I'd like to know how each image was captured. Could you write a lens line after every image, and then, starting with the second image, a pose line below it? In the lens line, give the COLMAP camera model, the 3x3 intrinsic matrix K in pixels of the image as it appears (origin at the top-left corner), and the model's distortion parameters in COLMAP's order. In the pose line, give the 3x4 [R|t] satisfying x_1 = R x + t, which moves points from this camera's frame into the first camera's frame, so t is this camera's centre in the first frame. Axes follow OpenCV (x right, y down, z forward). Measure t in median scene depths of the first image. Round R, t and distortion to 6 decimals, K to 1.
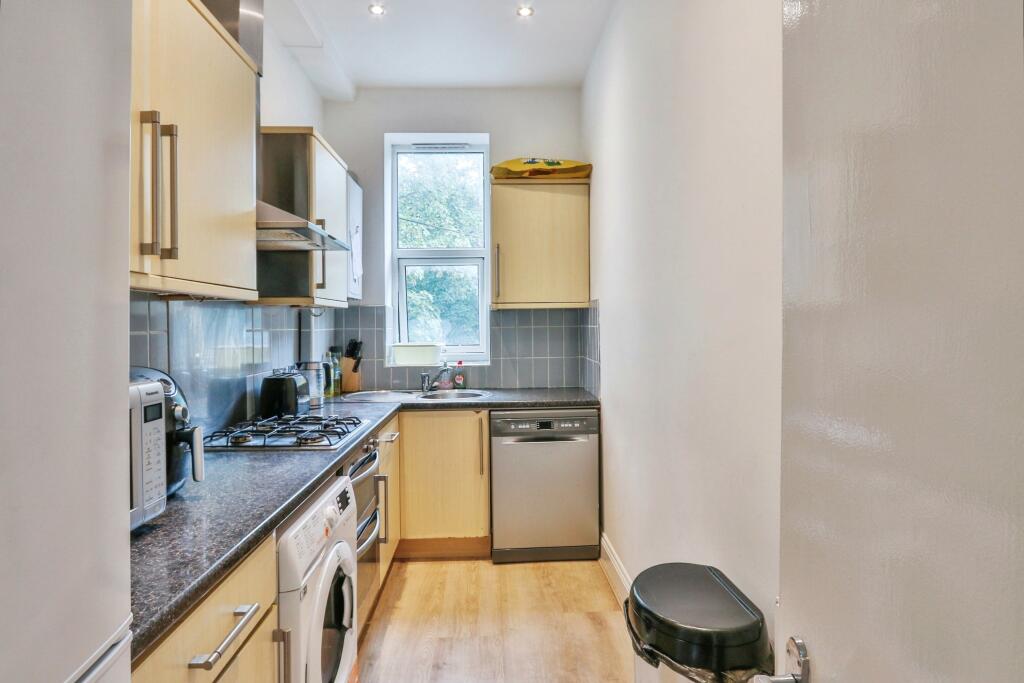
lens RADIAL K [[556.5, 0, 511.5], [0, 556.5, 338.8], [0, 0, 1]] dist [-0.020244, 0.006702]
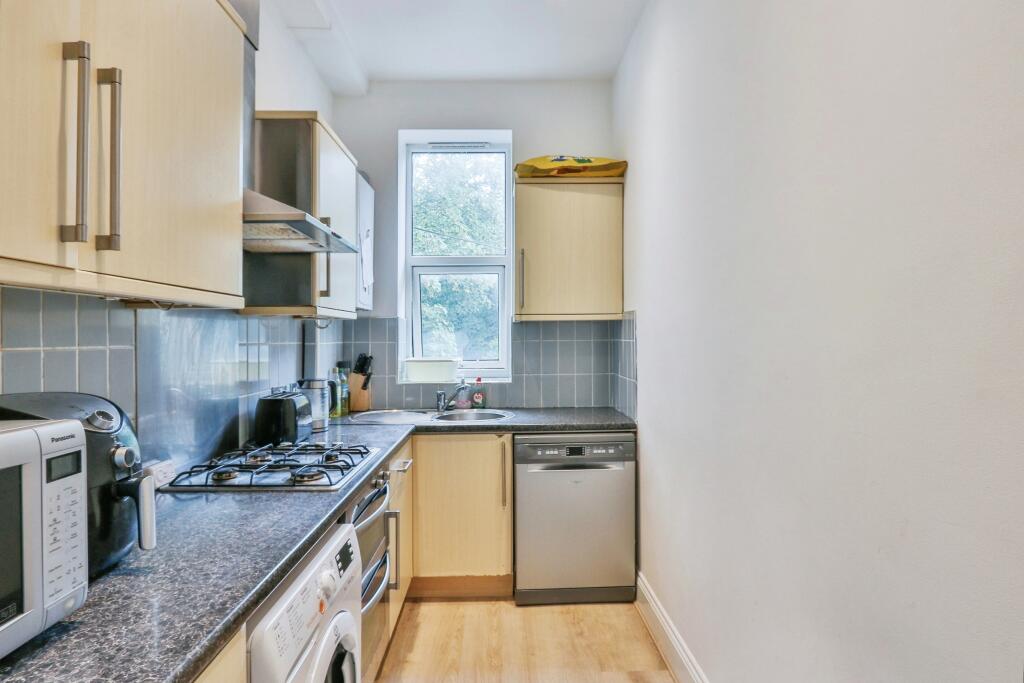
lens RADIAL K [[556.5, 0, 512.3], [0, 556.5, 339.5], [0, 0, 1]] dist [-0.020244, 0.006702]
pose [[0.999801, 0.002864, -0.019733, -0.026521], [-0.003295, 0.999756, -0.021841, -0.004199], [0.019666, 0.021901, 0.999567, 0.114216]]
